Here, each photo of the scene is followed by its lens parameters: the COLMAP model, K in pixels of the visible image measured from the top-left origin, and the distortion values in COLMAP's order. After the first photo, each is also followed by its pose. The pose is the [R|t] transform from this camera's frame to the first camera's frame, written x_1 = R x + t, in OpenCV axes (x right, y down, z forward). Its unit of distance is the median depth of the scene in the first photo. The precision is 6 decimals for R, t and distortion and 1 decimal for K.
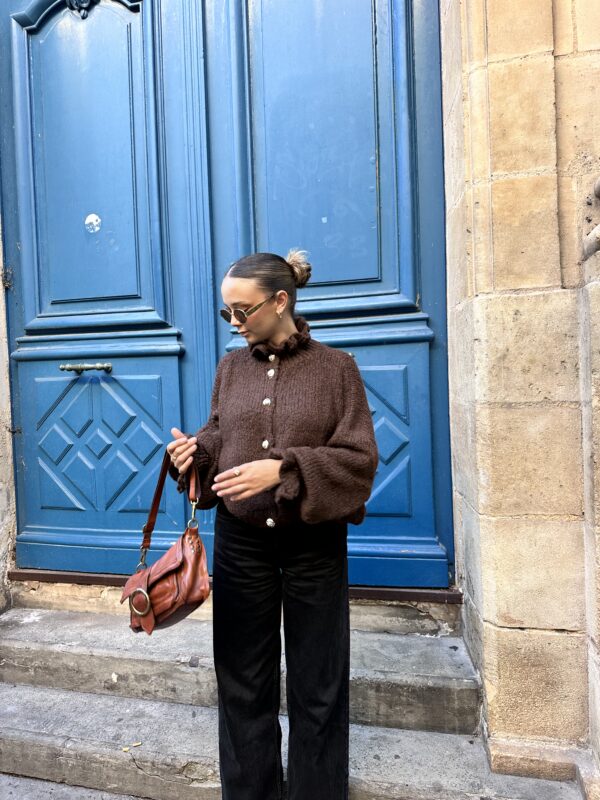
lens RADIAL K [[563.7, 0, 294.9], [0, 563.7, 386.2], [0, 0, 1]] dist [0.029491, -0.034367]
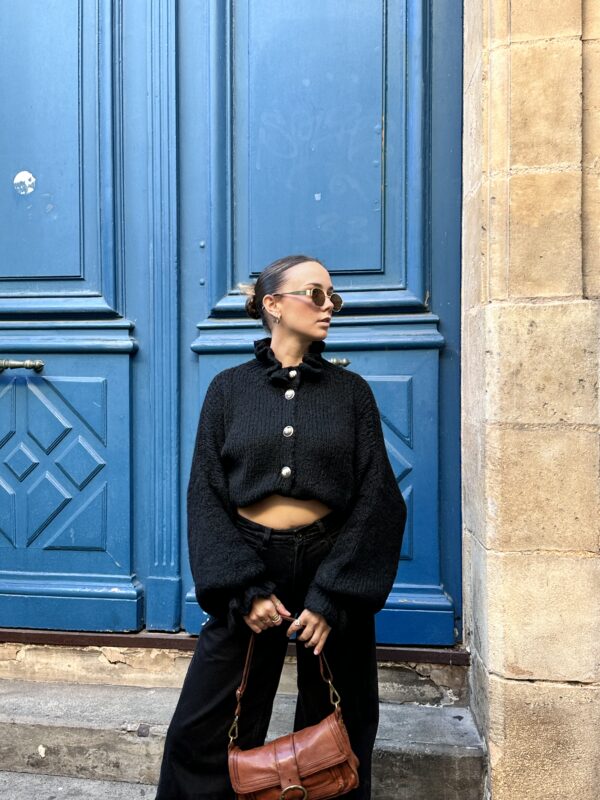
lens RADIAL K [[900.5, 0, 281.6], [0, 900.5, 379.7], [0, 0, 1]] dist [0.068363, 0.000000]
pose [[0.998647, 0.032526, 0.040574, -0.047252], [-0.031838, 0.999340, -0.017486, -0.002736], [-0.041116, 0.016171, 0.999024, -0.321856]]
